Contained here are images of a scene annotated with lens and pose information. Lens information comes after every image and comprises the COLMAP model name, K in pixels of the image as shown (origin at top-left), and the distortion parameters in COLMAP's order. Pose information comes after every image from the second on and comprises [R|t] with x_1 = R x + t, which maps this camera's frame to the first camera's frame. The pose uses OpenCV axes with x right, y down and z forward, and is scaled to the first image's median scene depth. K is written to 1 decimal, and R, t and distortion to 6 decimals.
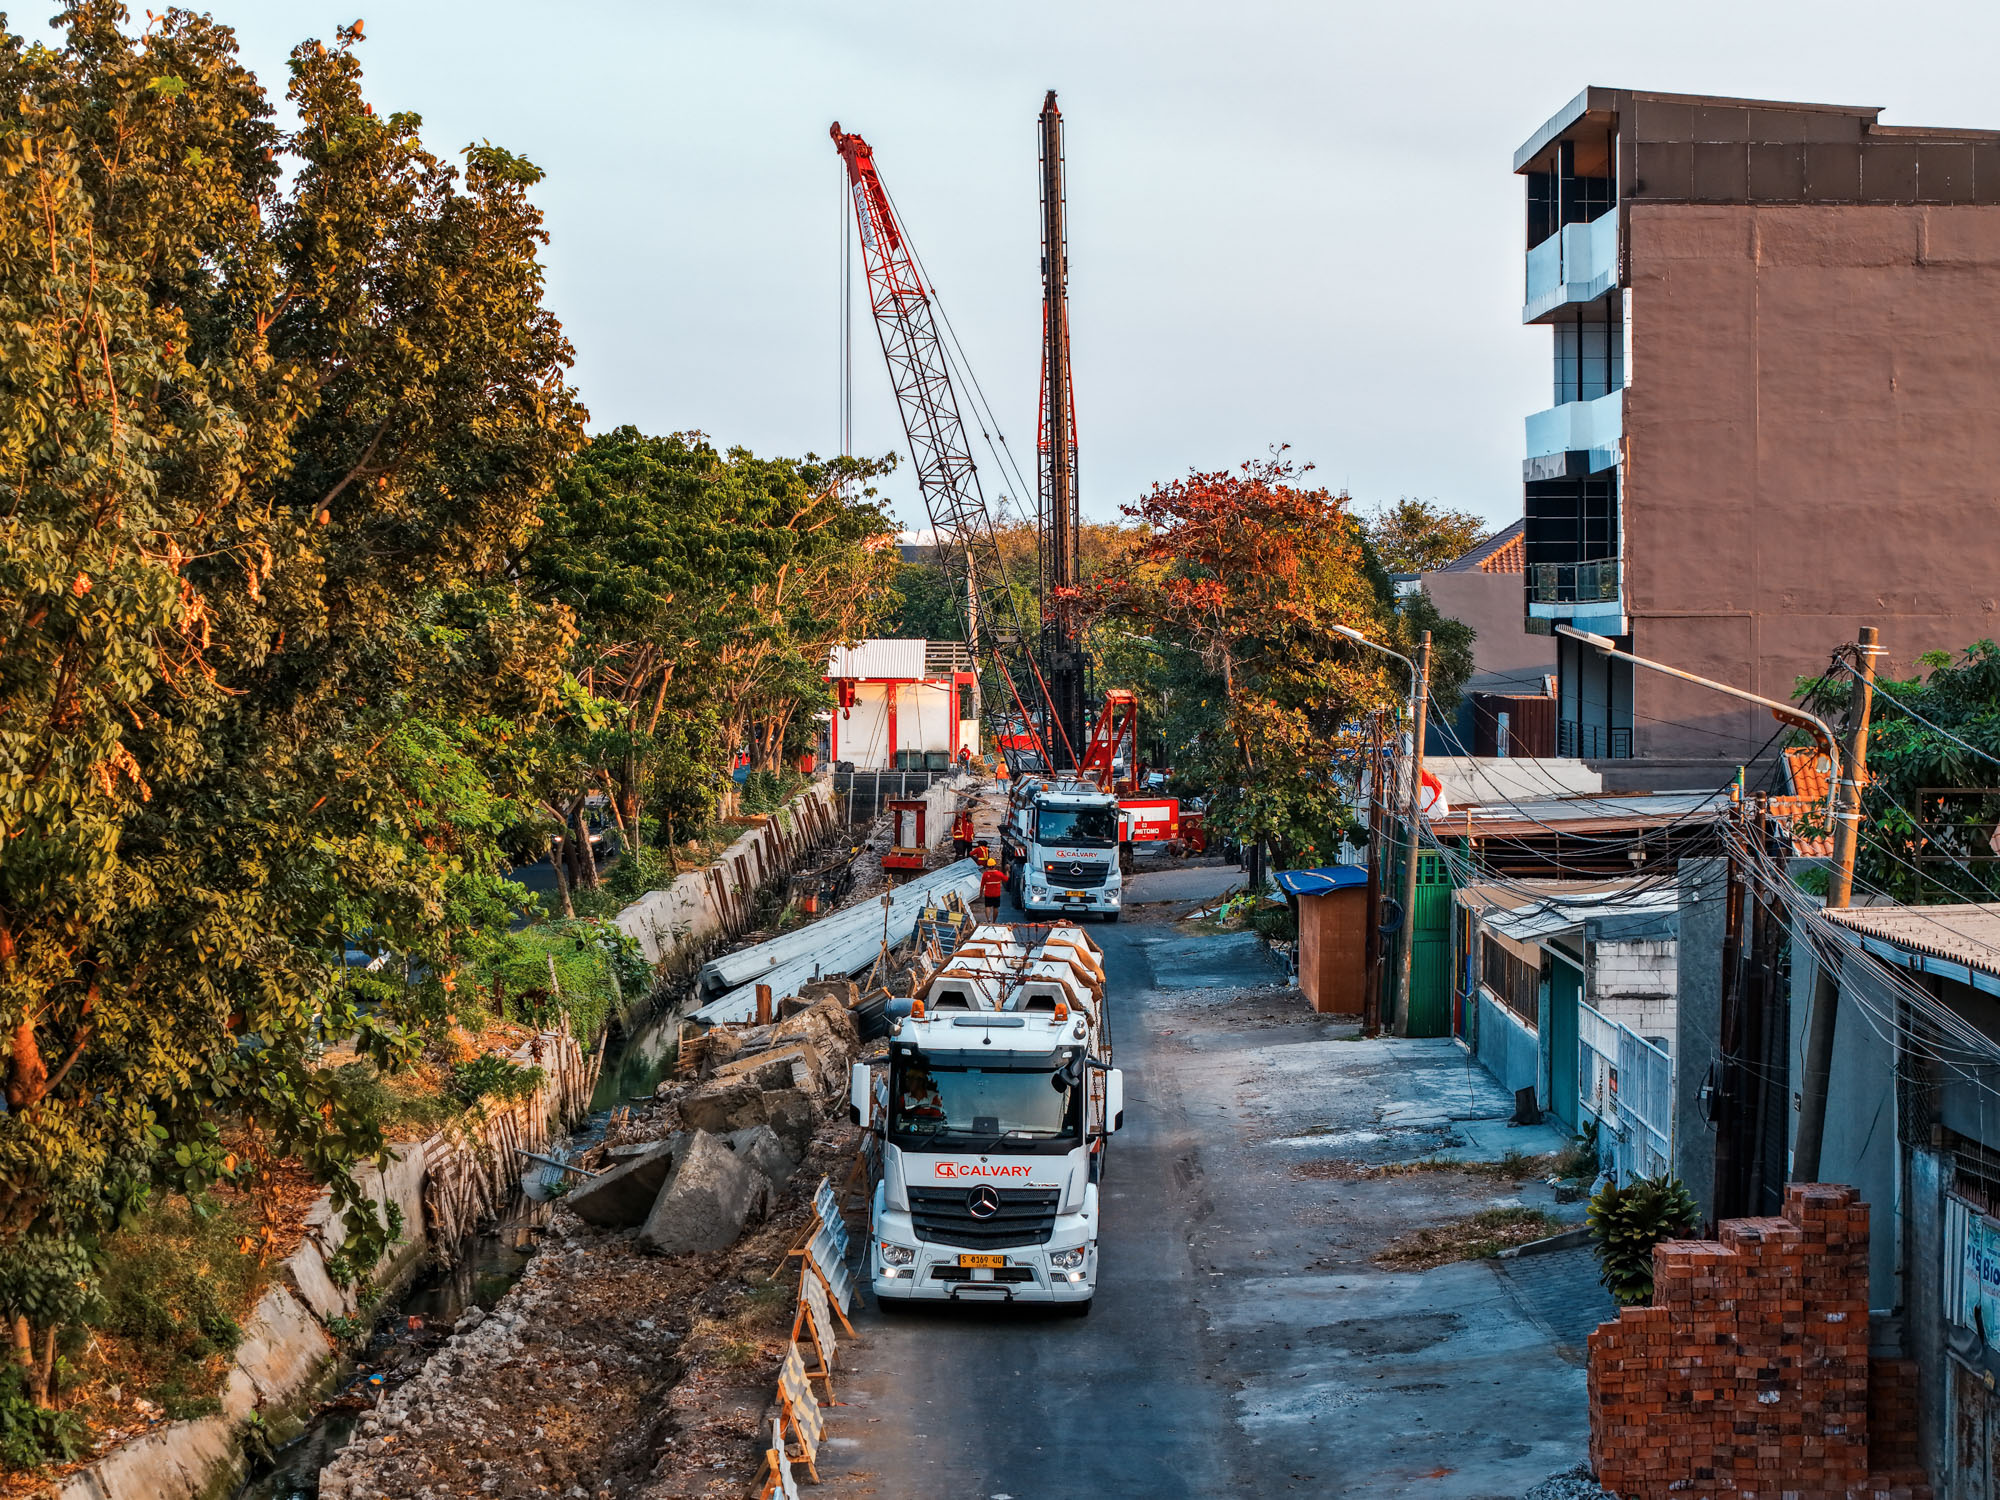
lens RADIAL K [[4263.1, 0, 1000.0], [0, 4263.1, 750.0], [0, 0, 1]] dist [-0.262088, -0.237884]
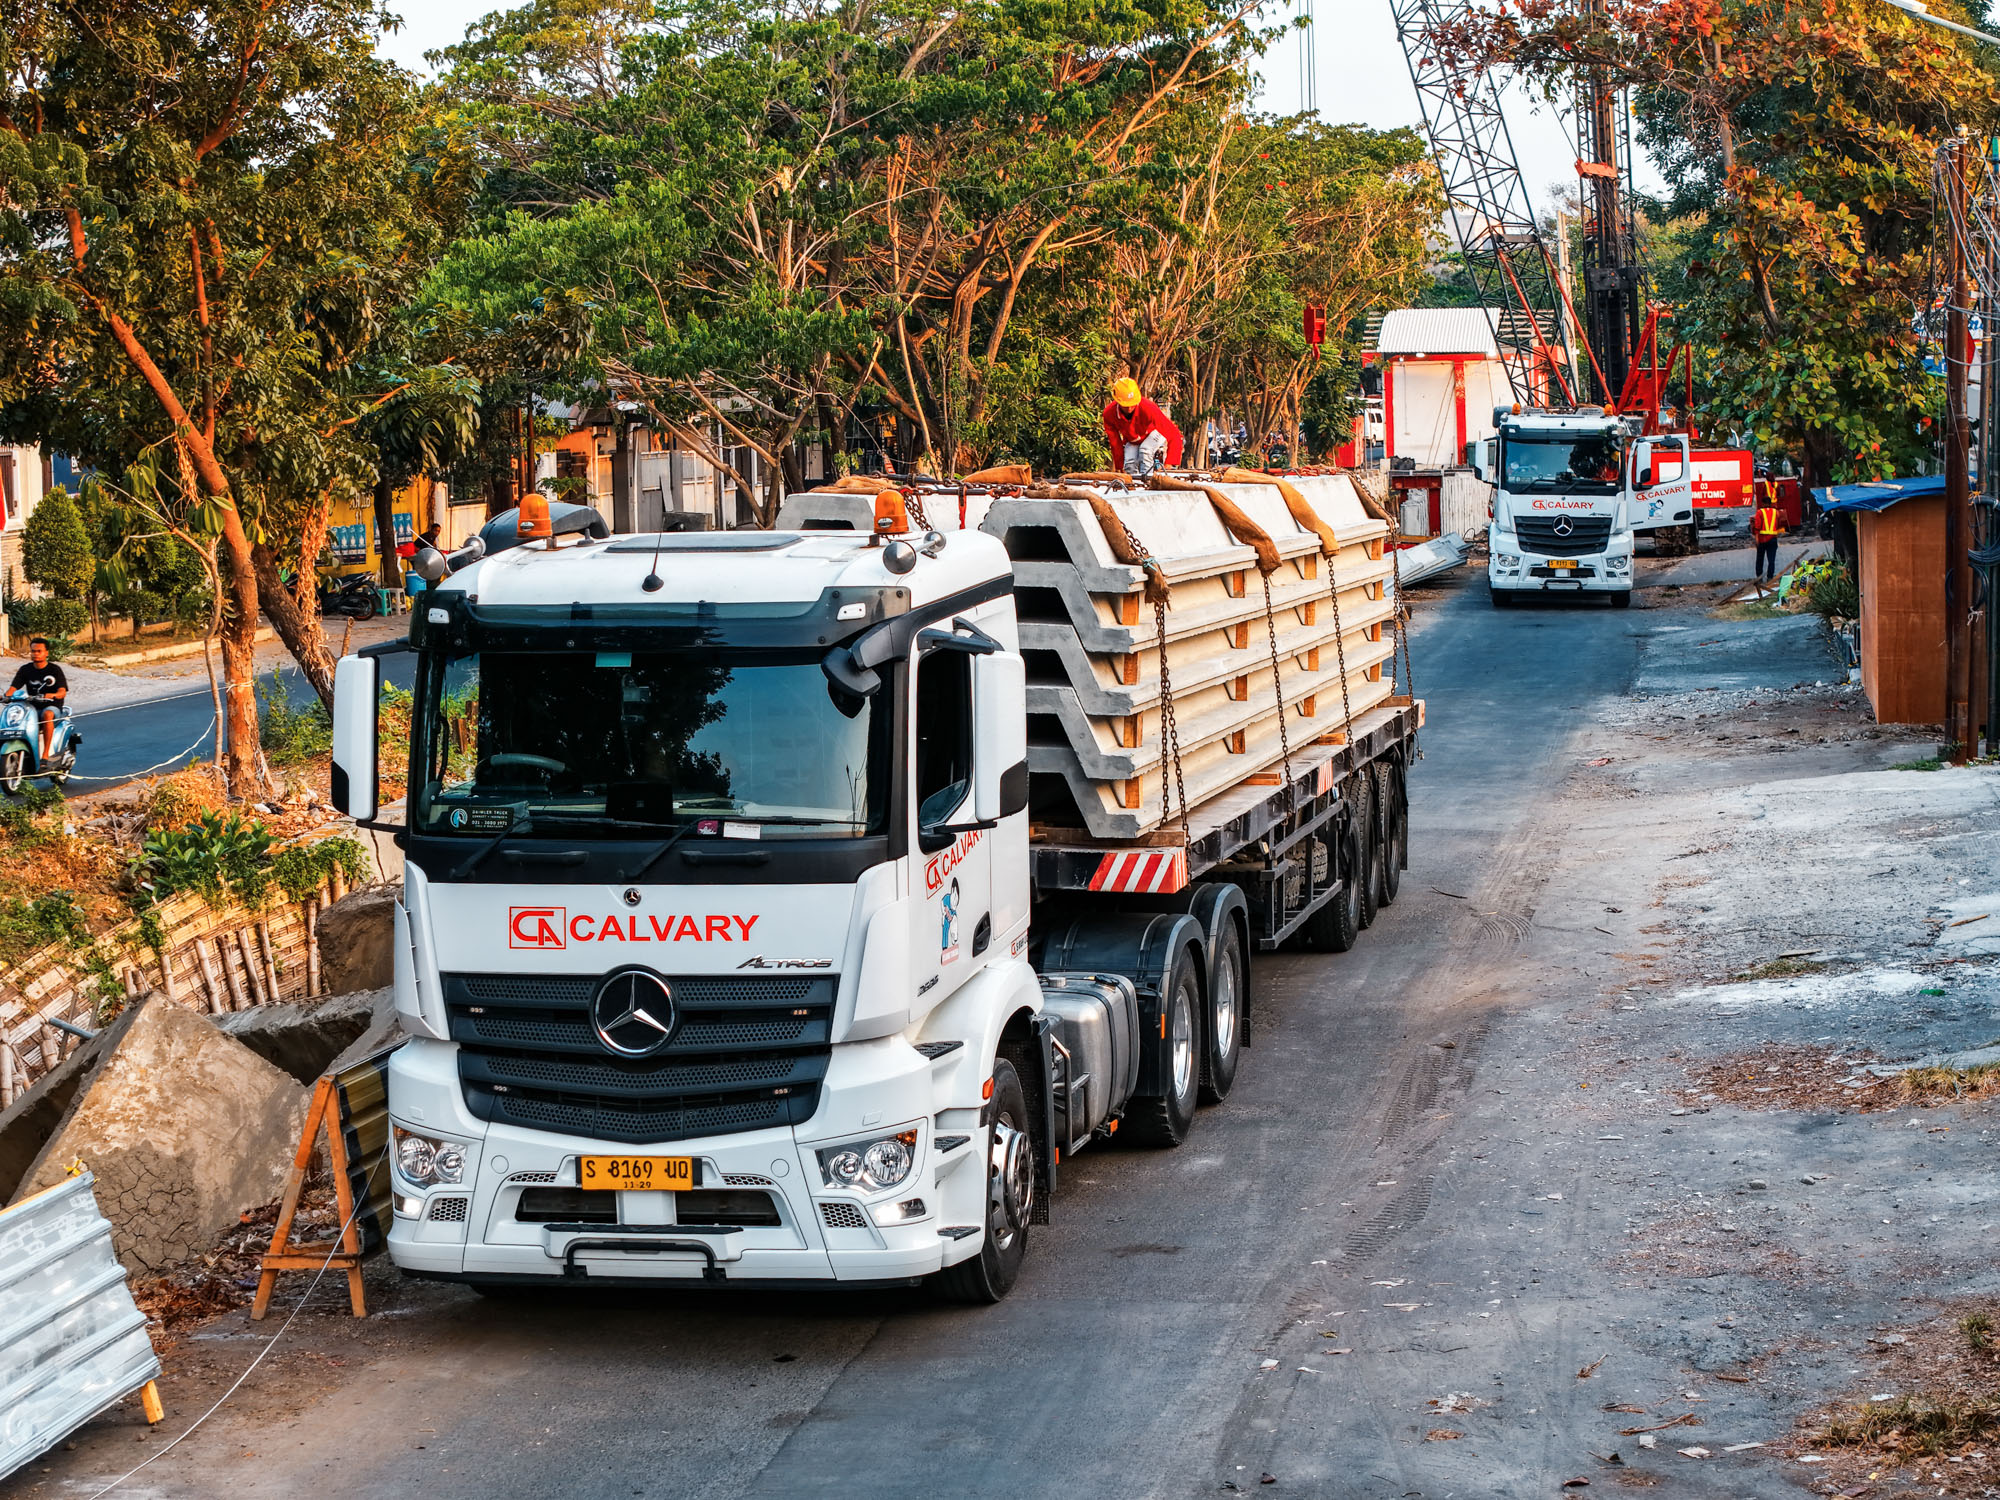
lens RADIAL K [[4263.1, 0, 1000.0], [0, 4263.1, 750.0], [0, 0, 1]] dist [-0.262088, -0.237884]
pose [[0.986557, -0.014161, -0.162805, 0.038480], [0.023369, 0.998225, 0.054785, 0.024241], [0.161740, -0.057853, 0.985136, 0.327008]]
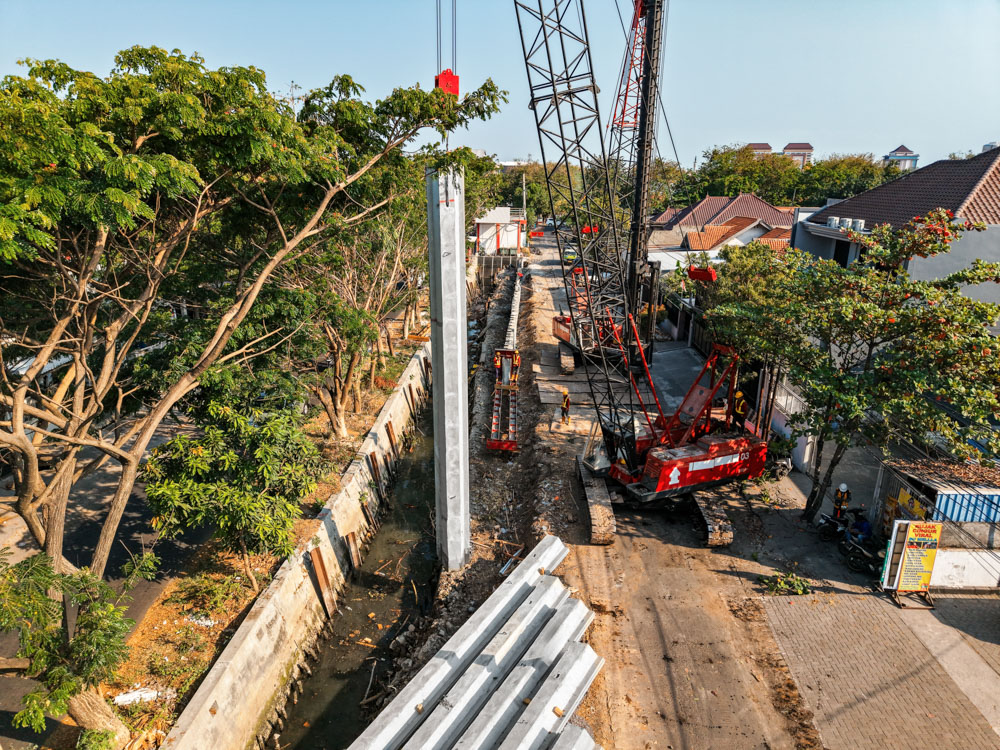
lens RADIAL K [[667.7, 0, 501.8], [0, 667.7, 383.9], [0, 0, 1]] dist [0.036852, -0.049226]
pose [[0.999706, 0.015222, -0.018852, -0.024062], [-0.009641, 0.963683, 0.266874, -0.061809], [0.022230, -0.266614, 0.963547, 1.024684]]
